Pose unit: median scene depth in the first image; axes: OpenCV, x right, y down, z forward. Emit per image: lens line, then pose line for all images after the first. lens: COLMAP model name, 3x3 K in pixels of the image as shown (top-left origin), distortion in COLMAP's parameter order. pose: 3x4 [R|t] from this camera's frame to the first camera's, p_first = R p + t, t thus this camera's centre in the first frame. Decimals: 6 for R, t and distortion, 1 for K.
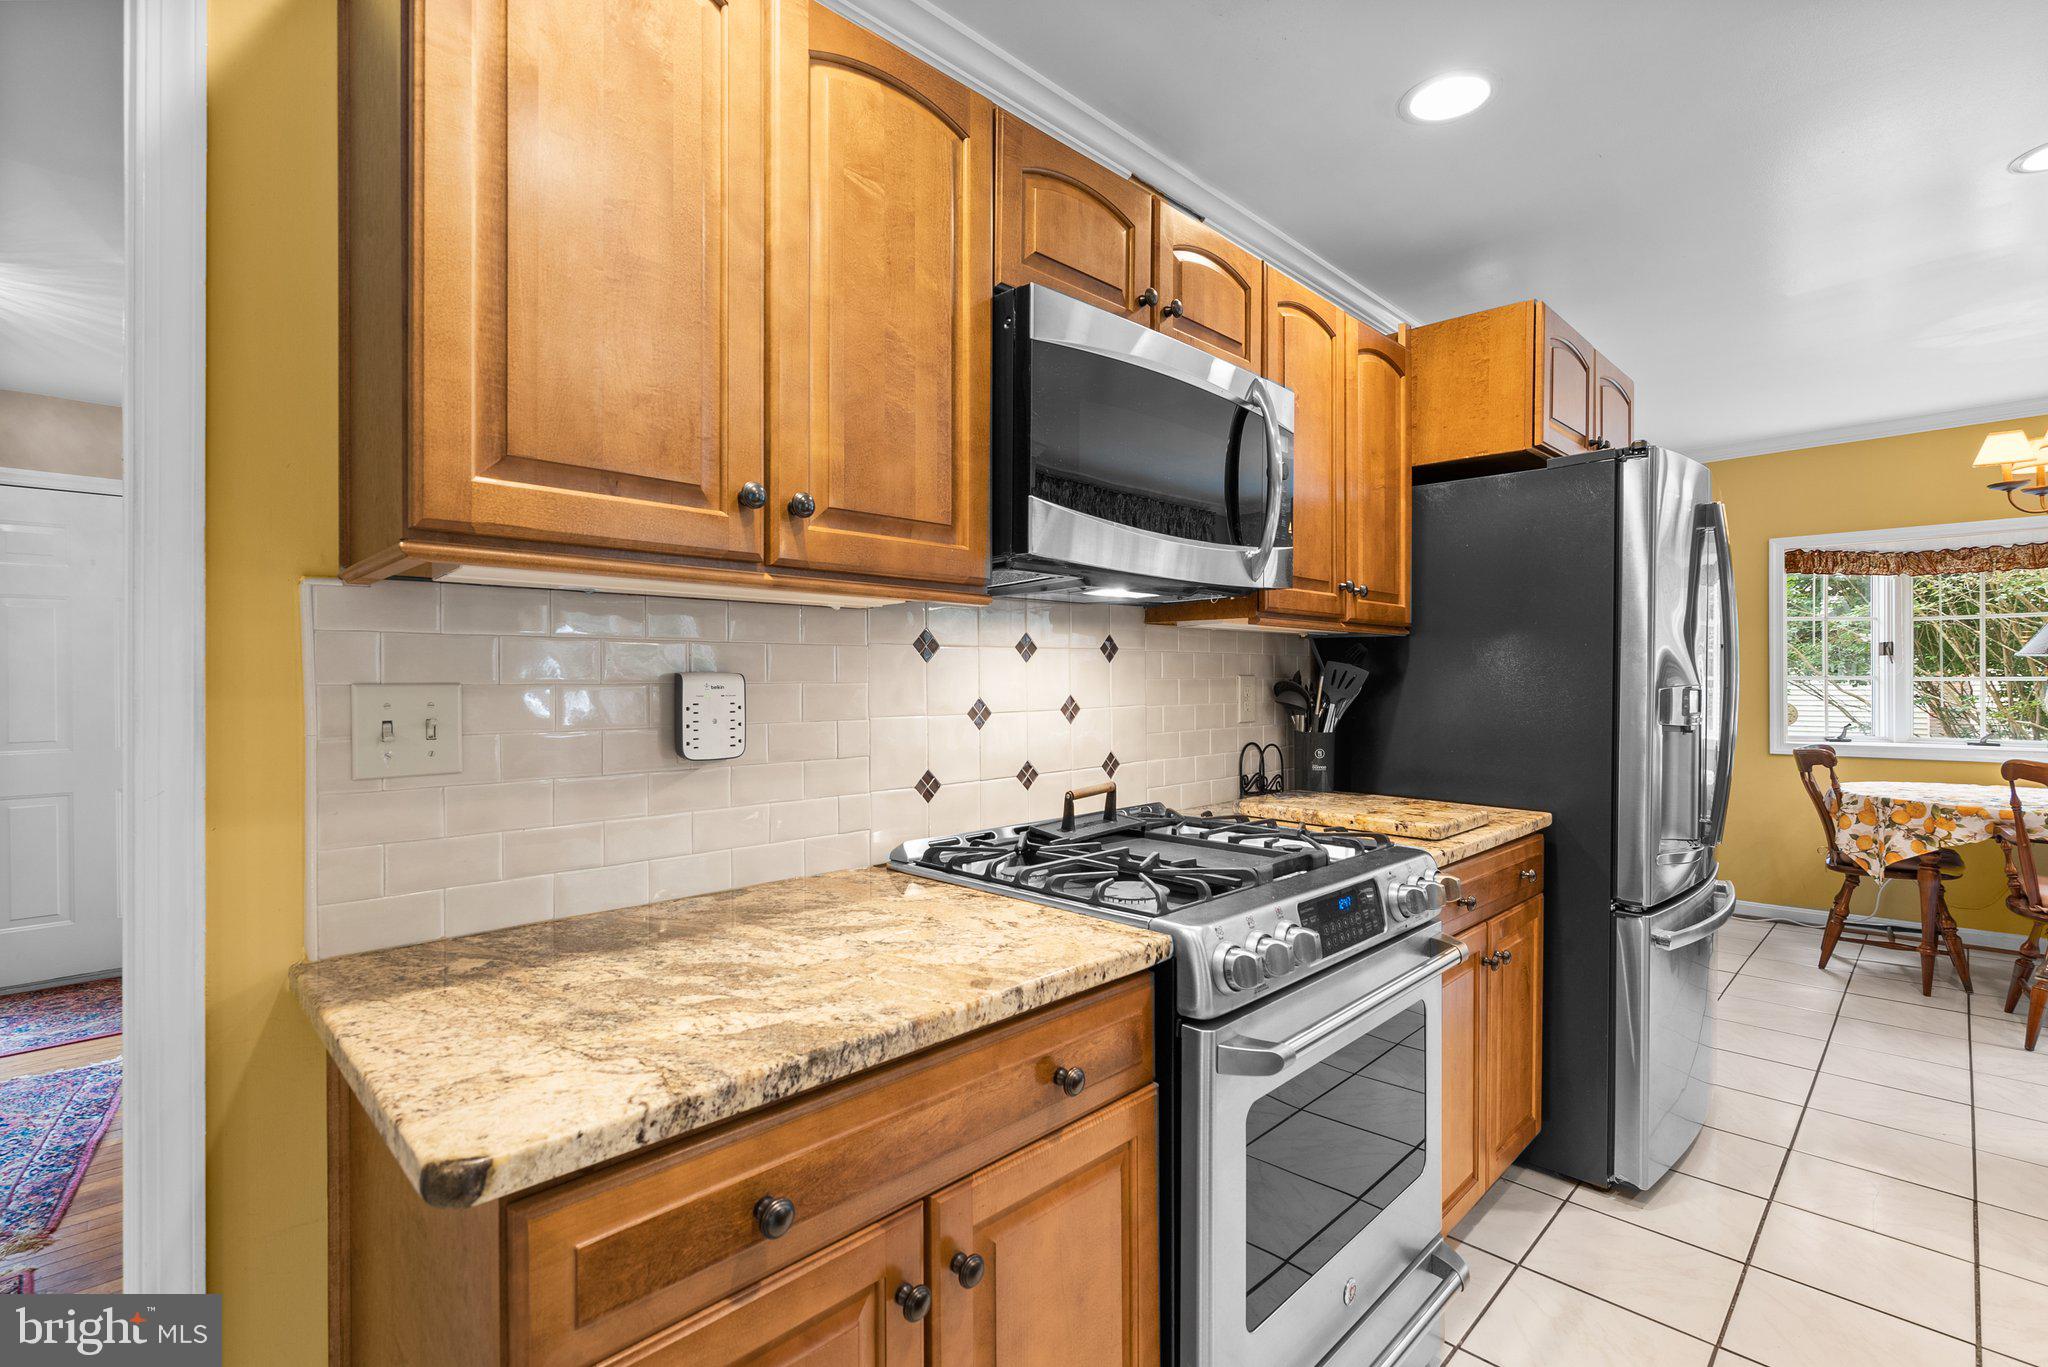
lens RADIAL K [[940.9, 0, 1024.0], [0, 940.9, 683.5], [0, 0, 1]] dist [-0.000973, 0.001509]
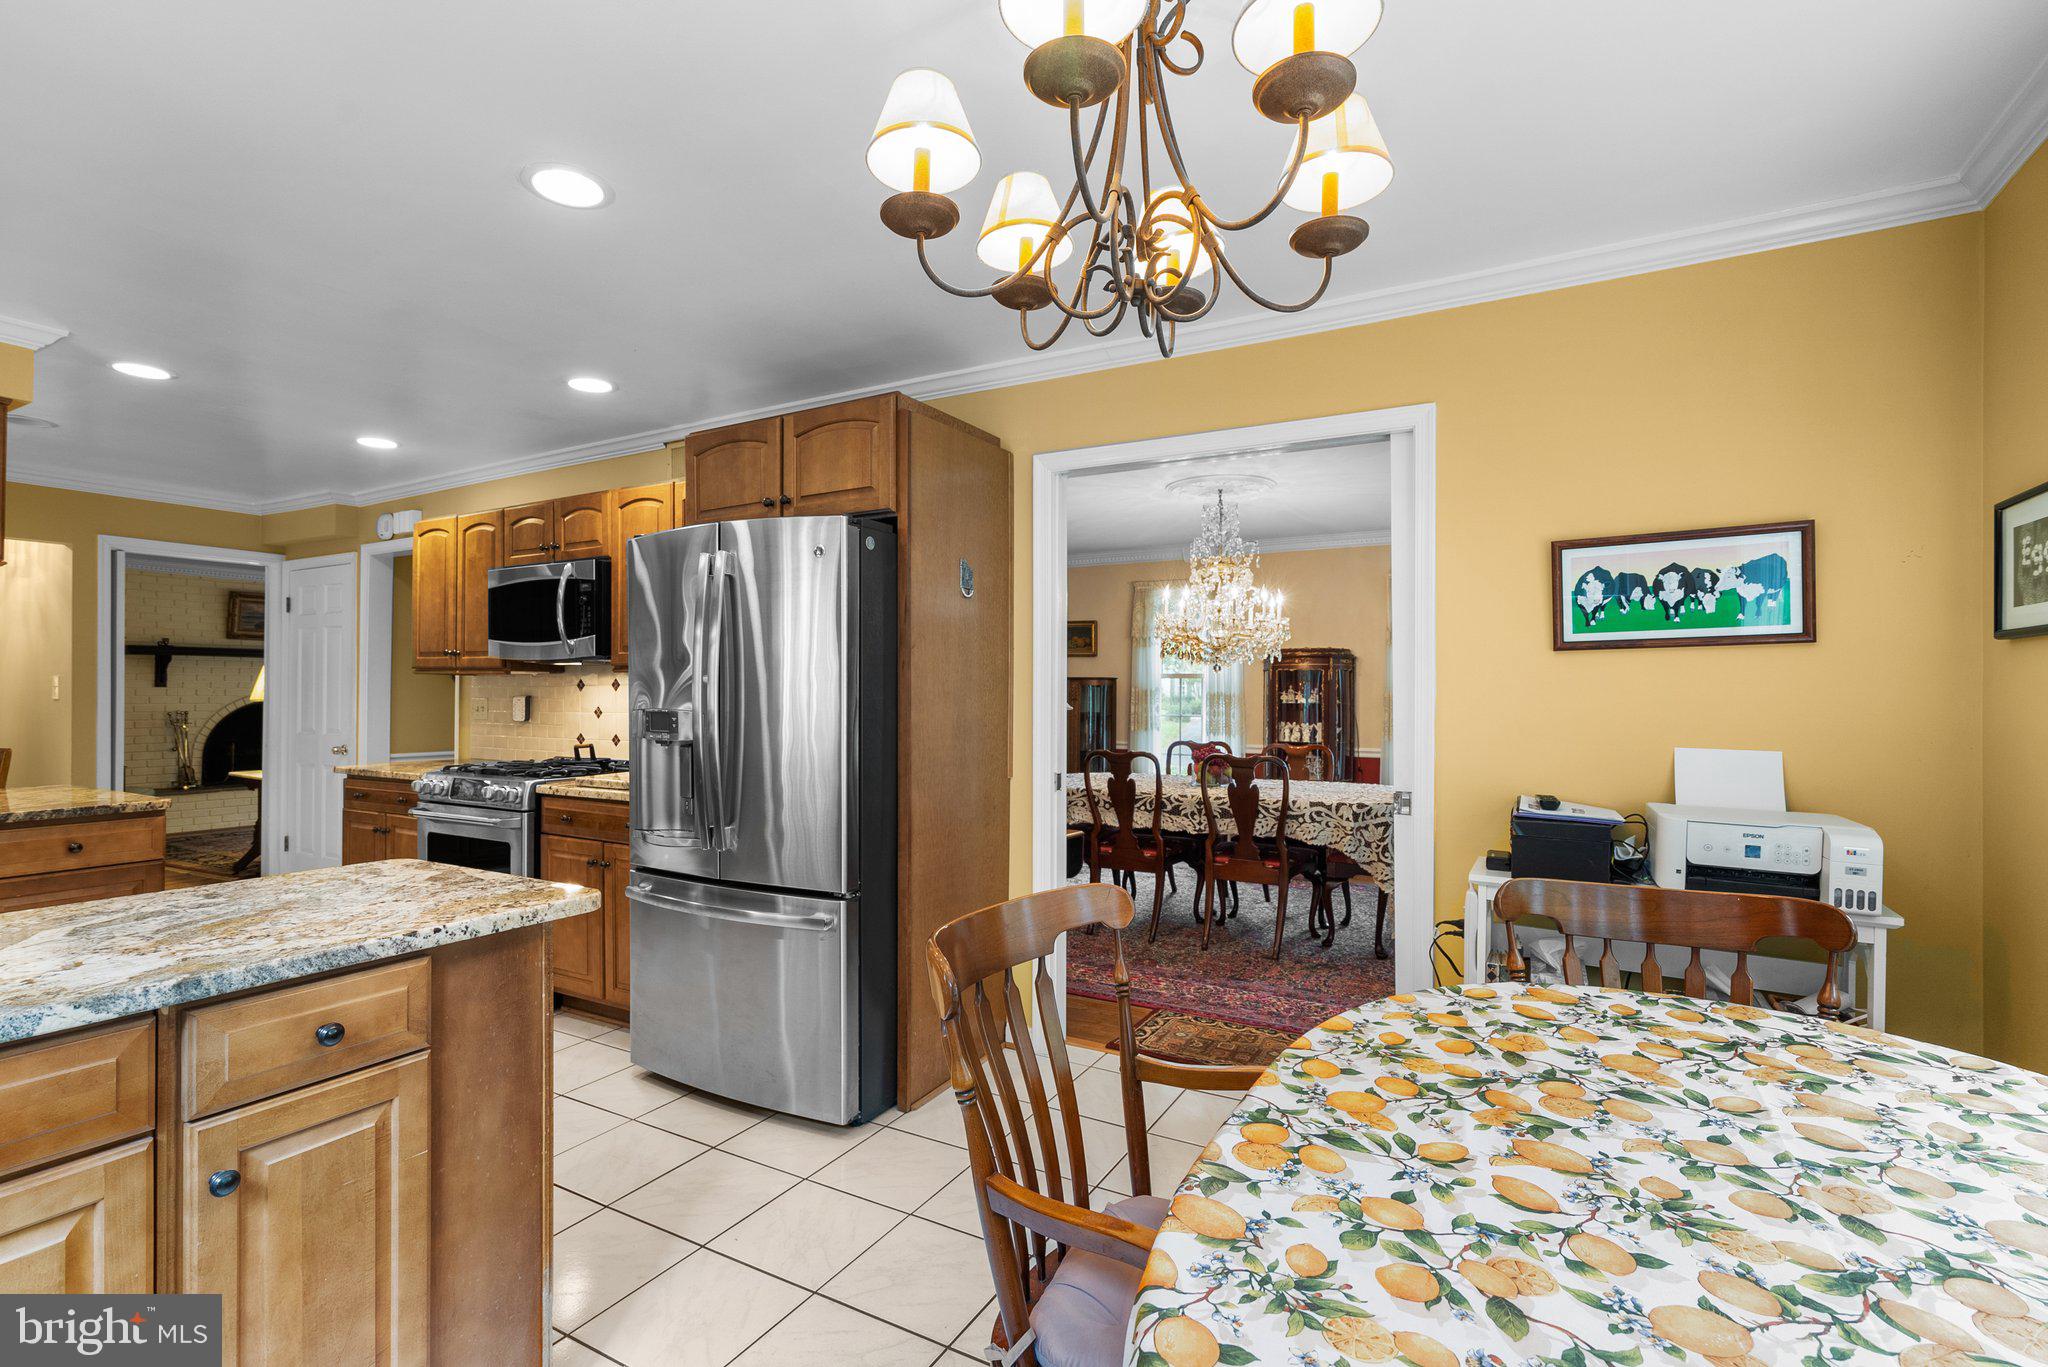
lens RADIAL K [[940.9, 0, 1024.0], [0, 940.9, 683.5], [0, 0, 1]] dist [-0.000973, 0.001509]
pose [[0.263484, -0.005732, -0.964647, 1.322970], [-0.007904, 0.999936, -0.008101, -0.016414], [0.964631, 0.009759, 0.263422, 0.724371]]
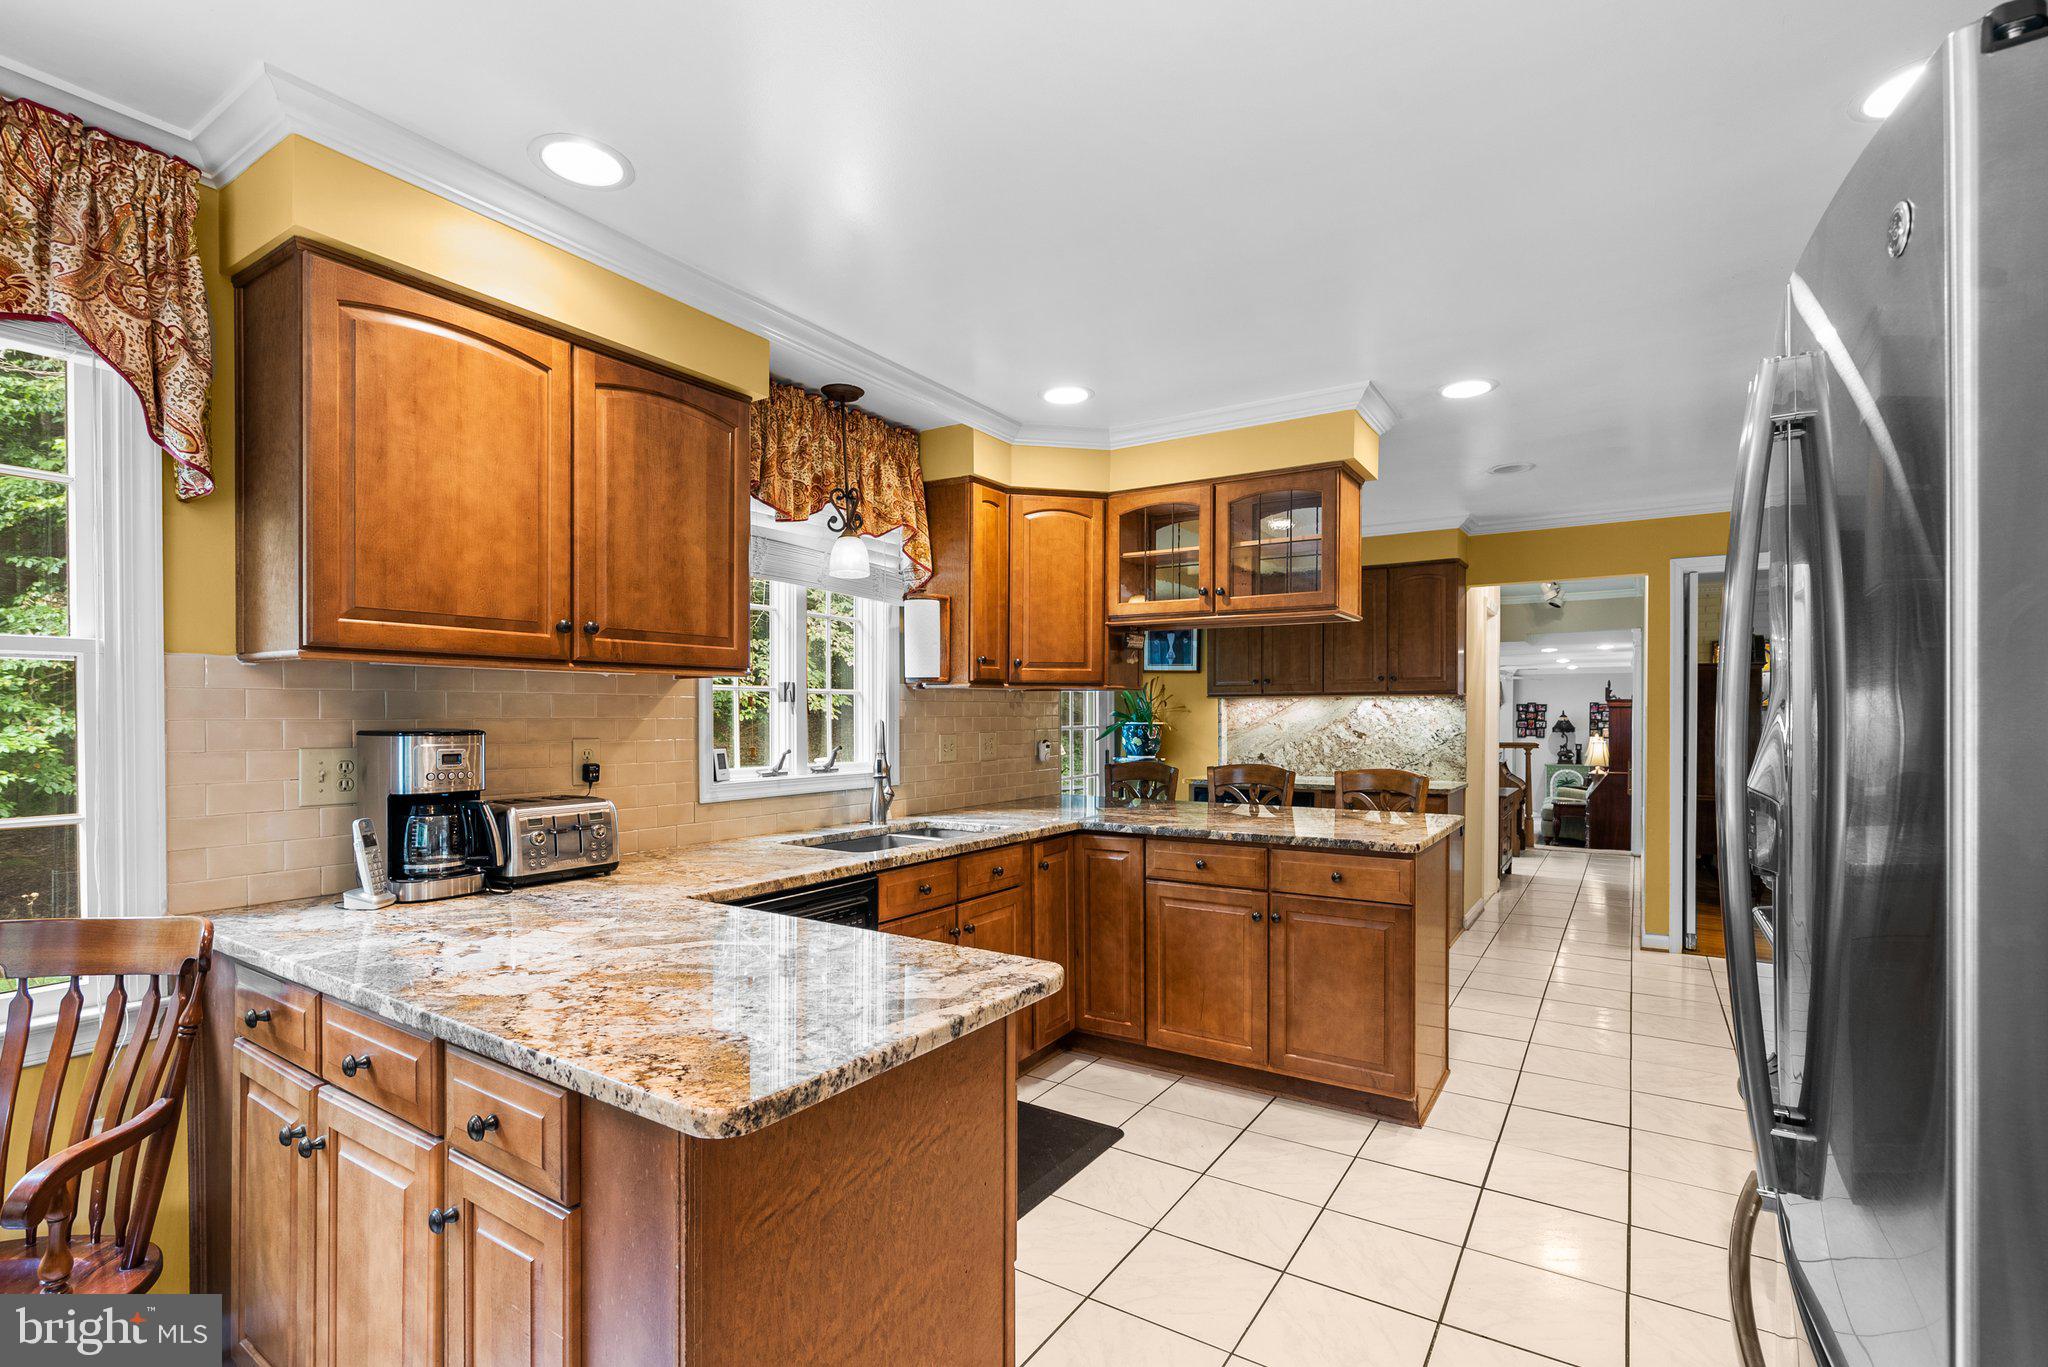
lens RADIAL K [[951.7, 0, 1022.5], [0, 951.7, 710.9], [0, 0, 1]] dist [-0.001878, 0.000364]
pose [[-0.980026, 0.003317, -0.198840, 0.770443], [0.002841, 0.999992, 0.002677, -0.027274], [0.198847, 0.002058, -0.980028, 0.928135]]
